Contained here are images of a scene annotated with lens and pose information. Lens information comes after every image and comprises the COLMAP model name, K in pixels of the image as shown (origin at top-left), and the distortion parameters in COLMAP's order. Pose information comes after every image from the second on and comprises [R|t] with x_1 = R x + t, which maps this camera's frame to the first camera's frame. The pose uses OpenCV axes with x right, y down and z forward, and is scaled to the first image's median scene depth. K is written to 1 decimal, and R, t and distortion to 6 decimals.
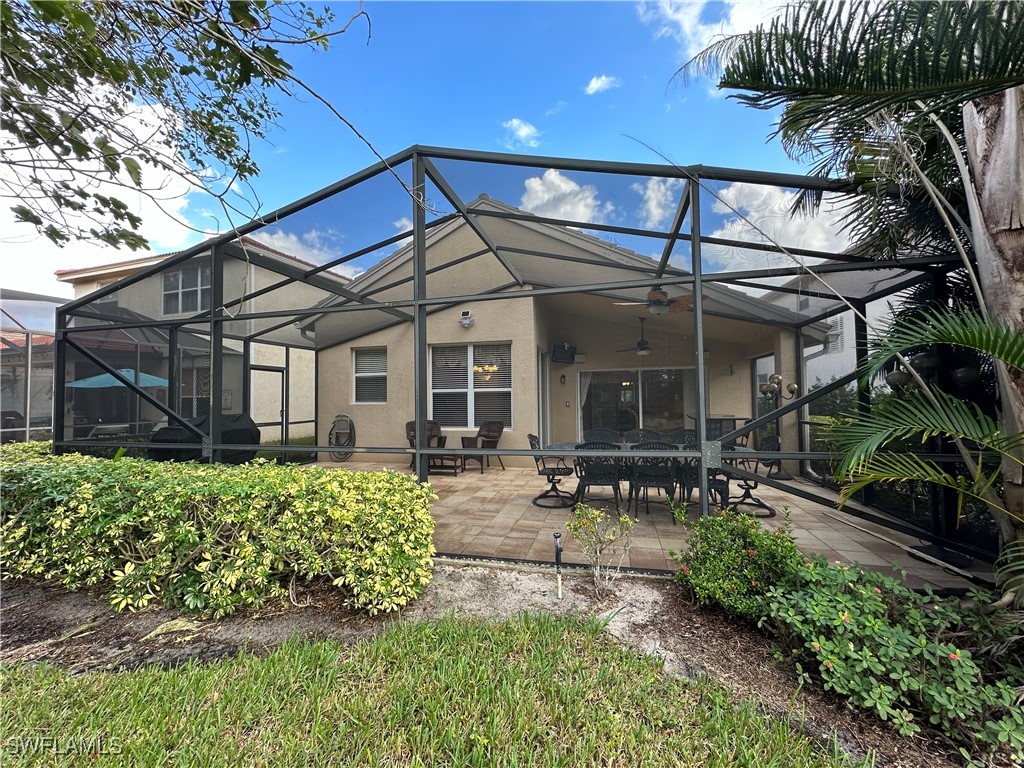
lens RADIAL K [[408.9, 0, 510.9], [0, 408.9, 384.4], [0, 0, 1]] dist [-0.001075, -0.000002]
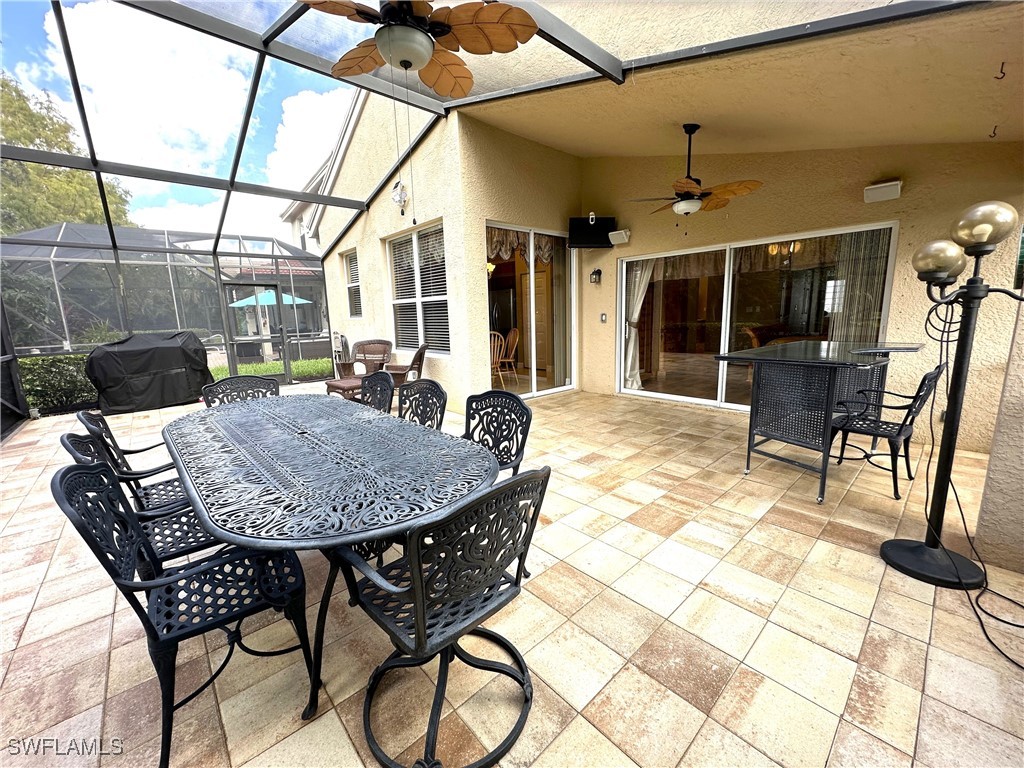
lens RADIAL K [[408.9, 0, 512.2], [0, 408.9, 385.3], [0, 0, 1]] dist [-0.001075, -0.000002]
pose [[0.832657, 0.086396, -0.547008, 0.380867], [0.028291, 0.979830, 0.197822, 0.022159], [0.553065, -0.180194, 0.813418, 0.417629]]
